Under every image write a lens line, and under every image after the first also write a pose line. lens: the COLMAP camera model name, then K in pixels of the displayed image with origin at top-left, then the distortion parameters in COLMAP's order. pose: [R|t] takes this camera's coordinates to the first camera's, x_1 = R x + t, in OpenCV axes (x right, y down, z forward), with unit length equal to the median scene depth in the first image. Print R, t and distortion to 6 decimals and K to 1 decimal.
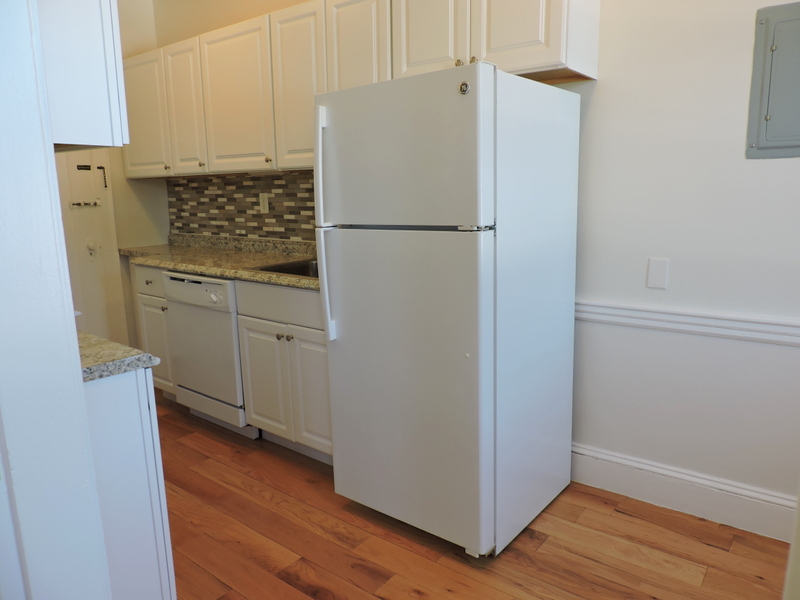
lens RADIAL K [[575.5, 0, 384.6], [0, 575.5, 273.8], [0, 0, 1]] dist [-0.031169, -0.003151]
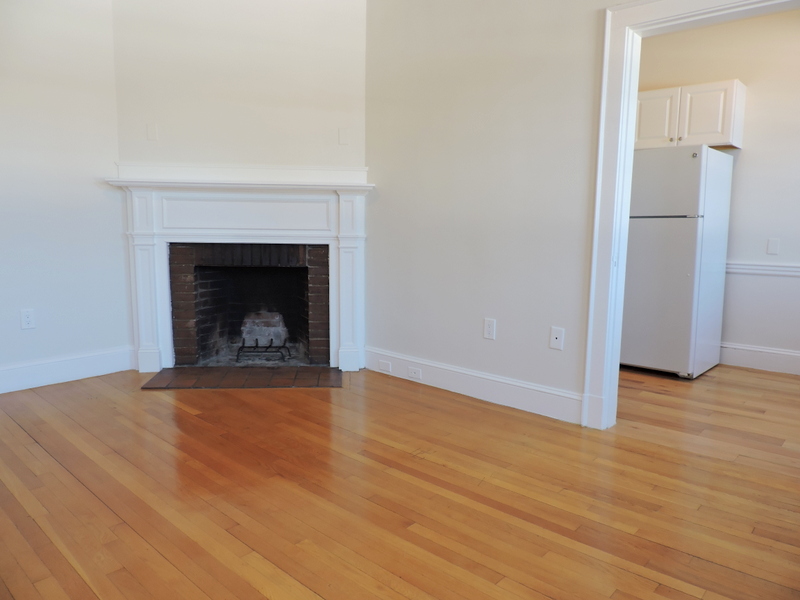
lens RADIAL K [[575.5, 0, 383.5], [0, 575.5, 291.7], [0, 0, 1]] dist [-0.031169, -0.003151]
pose [[0.995522, 0.029351, -0.089855, -0.669229], [-0.032296, 0.998982, -0.031499, 0.255858], [0.088839, 0.034260, 0.995457, -1.041414]]
